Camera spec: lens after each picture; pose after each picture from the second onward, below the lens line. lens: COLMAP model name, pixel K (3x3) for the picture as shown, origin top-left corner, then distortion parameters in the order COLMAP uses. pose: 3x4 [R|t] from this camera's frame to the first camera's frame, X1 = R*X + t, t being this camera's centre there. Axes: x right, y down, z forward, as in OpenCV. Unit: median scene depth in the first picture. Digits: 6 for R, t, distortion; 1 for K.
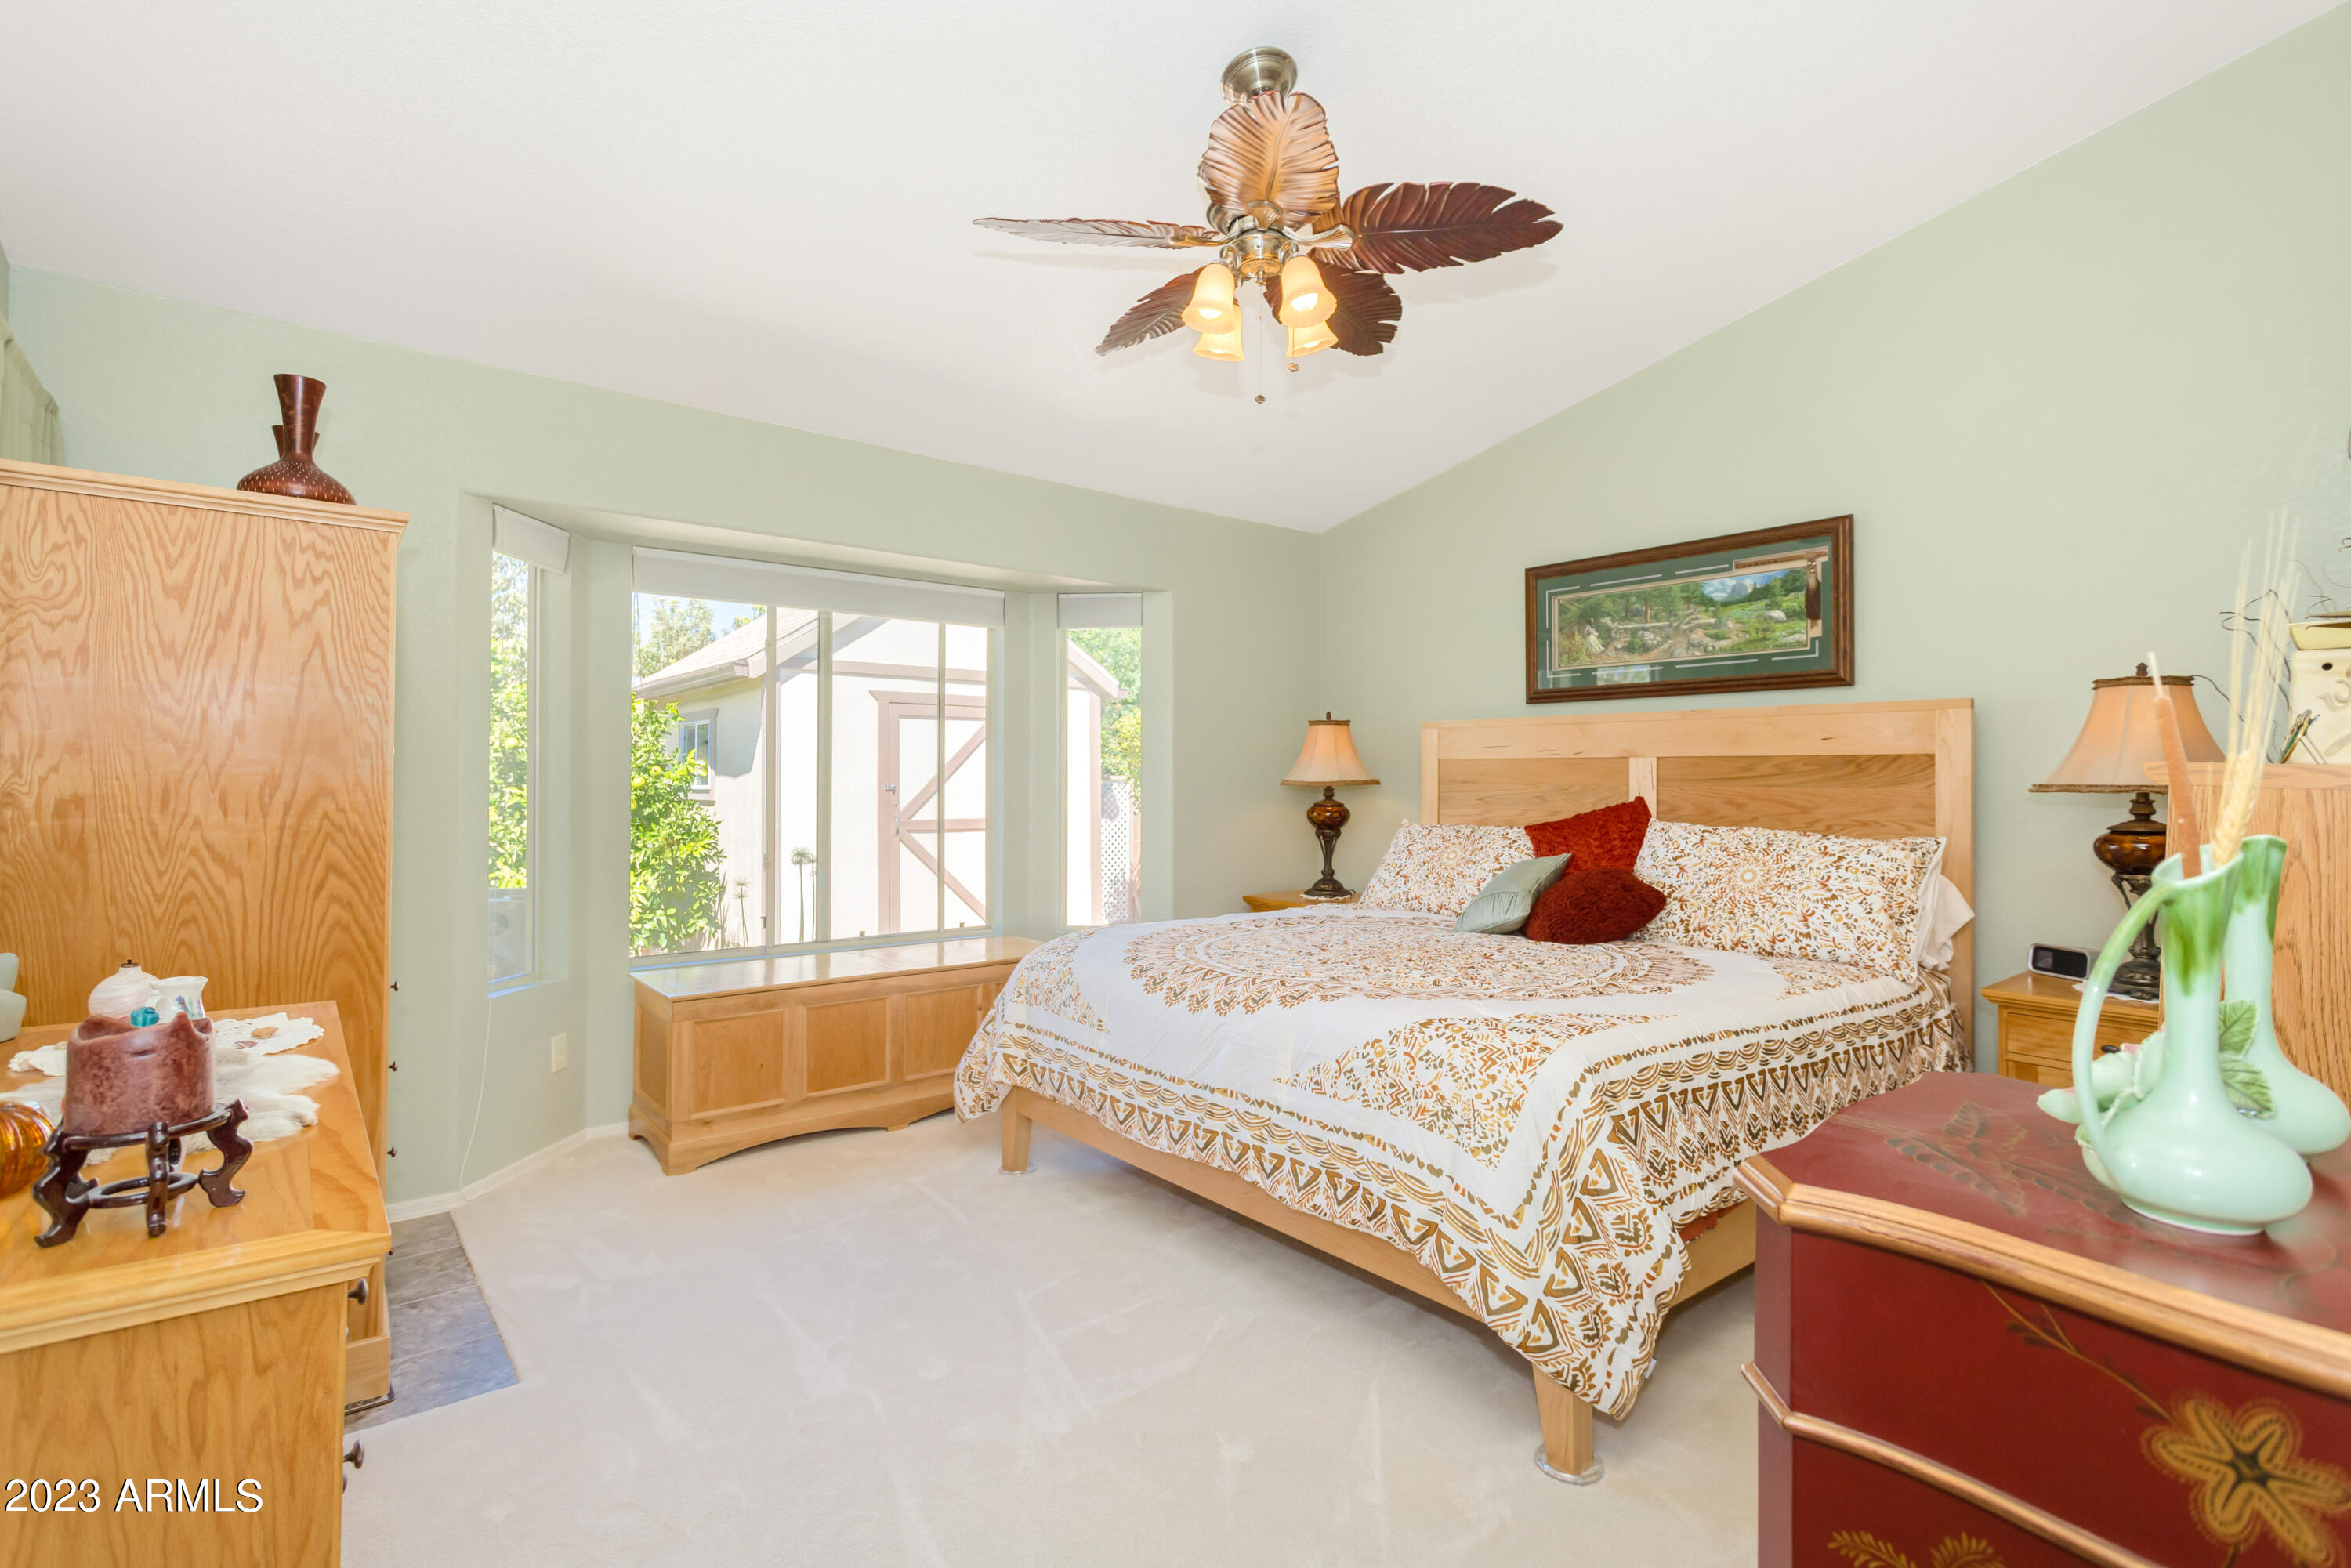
lens RADIAL K [[1121.0, 0, 1109.9], [0, 1121.0, 780.8], [0, 0, 1]] dist [0.005905, 0.000282]
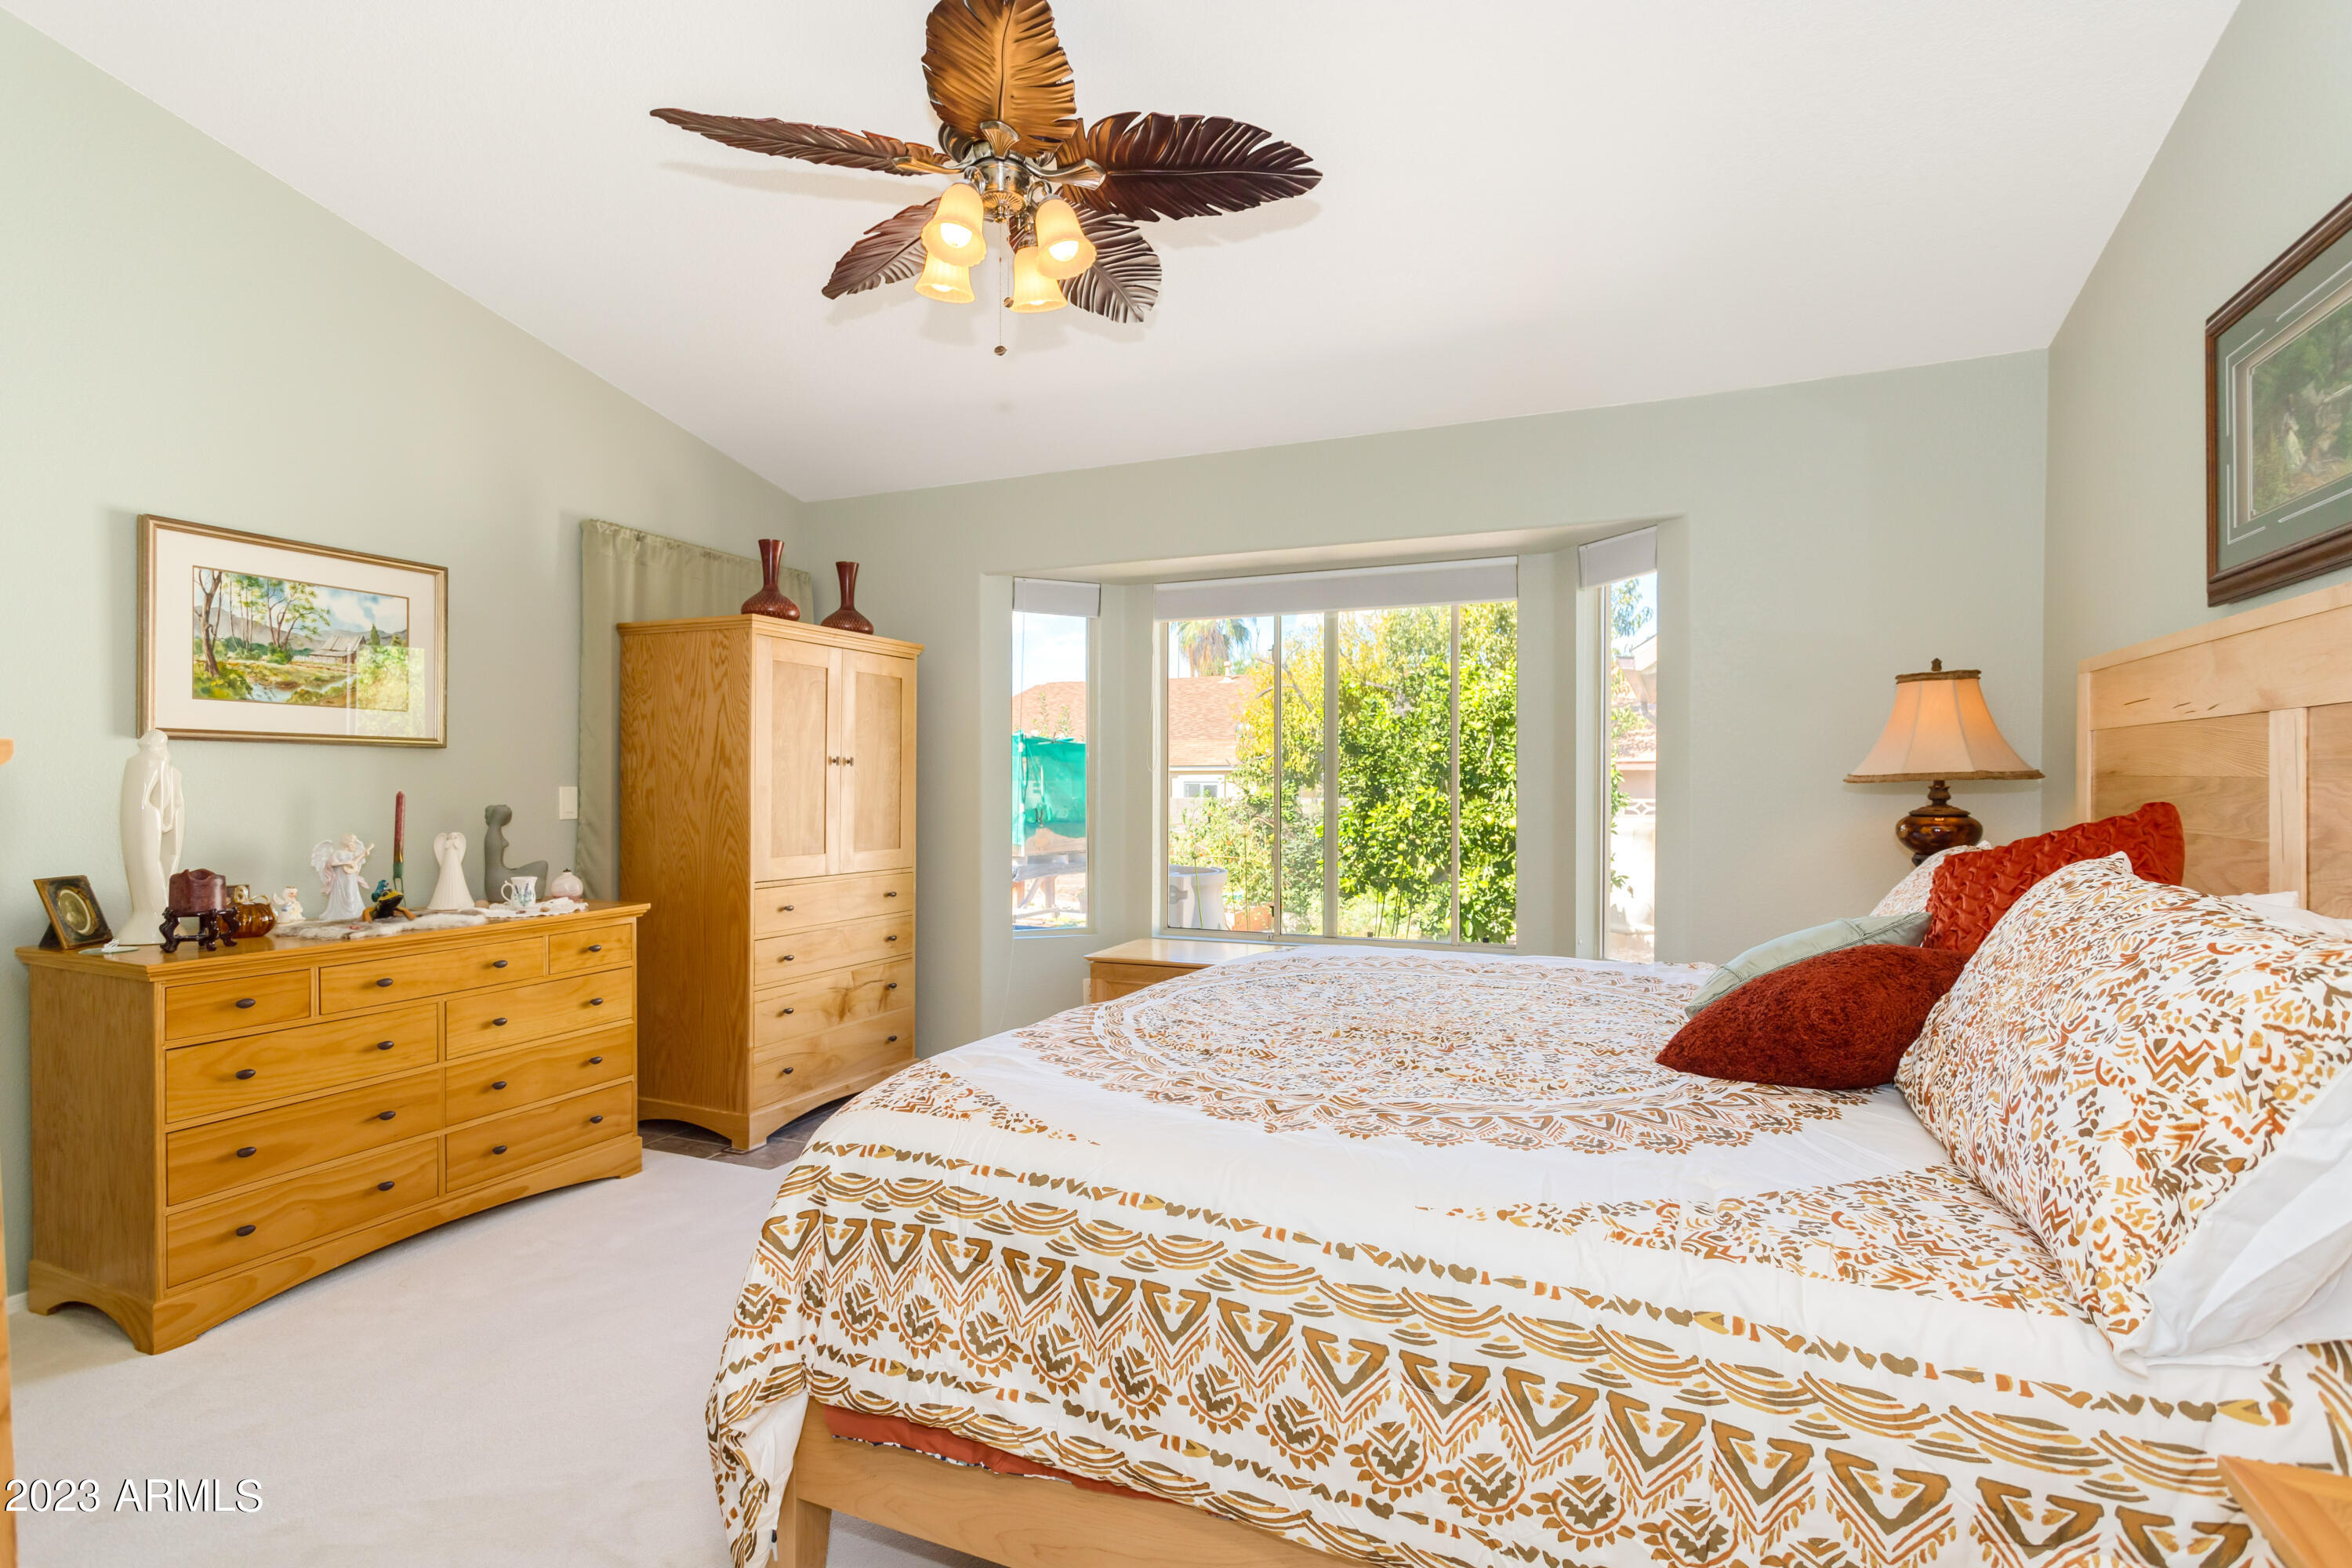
lens RADIAL K [[1121.5, 0, 1169.4], [0, 1121.5, 781.5], [0, 0, 1]] dist [0.005905, 0.000282]
pose [[0.488763, -0.003957, -0.872408, 0.973268], [0.003197, 0.999991, -0.002745, 0.007973], [0.872411, -0.001447, 0.488771, 0.663230]]
